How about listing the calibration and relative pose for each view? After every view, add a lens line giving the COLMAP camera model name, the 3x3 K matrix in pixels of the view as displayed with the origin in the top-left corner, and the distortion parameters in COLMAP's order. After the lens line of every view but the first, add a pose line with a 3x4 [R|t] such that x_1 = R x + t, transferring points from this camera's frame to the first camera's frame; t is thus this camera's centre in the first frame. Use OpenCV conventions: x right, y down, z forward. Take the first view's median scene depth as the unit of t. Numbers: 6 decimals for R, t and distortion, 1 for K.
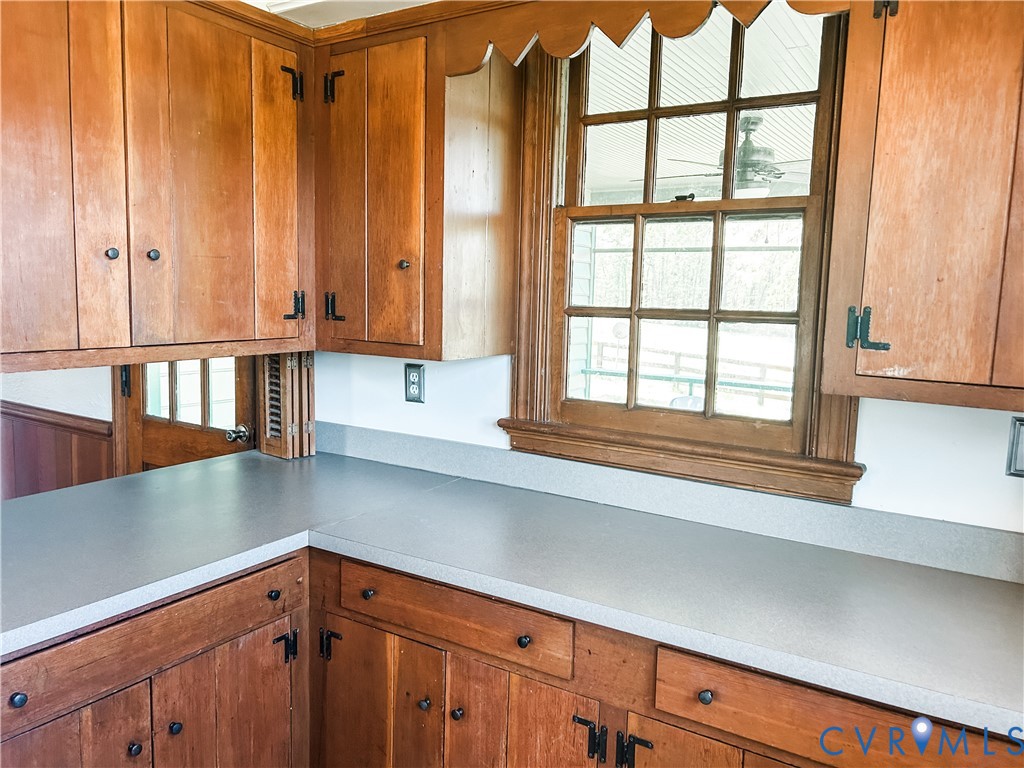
lens RADIAL K [[769.0, 0, 511.6], [0, 769.0, 382.7], [0, 0, 1]] dist [0.047183, -0.058395]
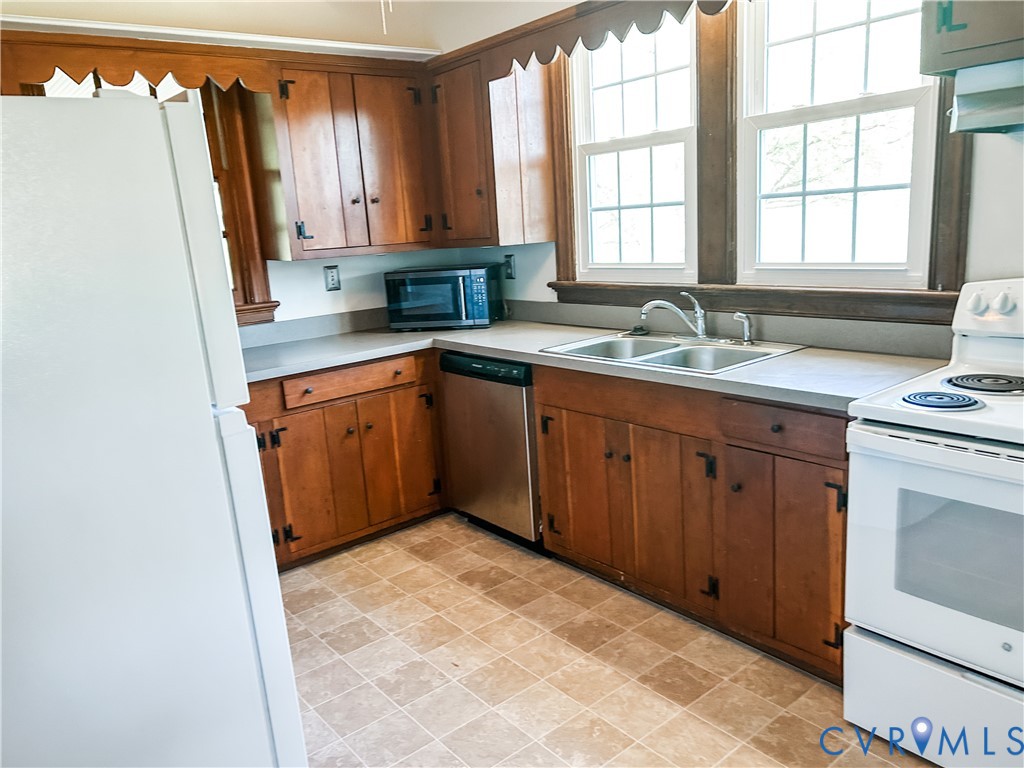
lens RADIAL K [[769.0, 0, 512.1], [0, 769.0, 385.5], [0, 0, 1]] dist [0.047183, -0.058395]
pose [[0.322288, -0.252030, 0.912476, -1.566391], [0.188197, 0.961726, 0.199161, 0.034946], [-0.927746, 0.107538, 0.357384, -0.386054]]
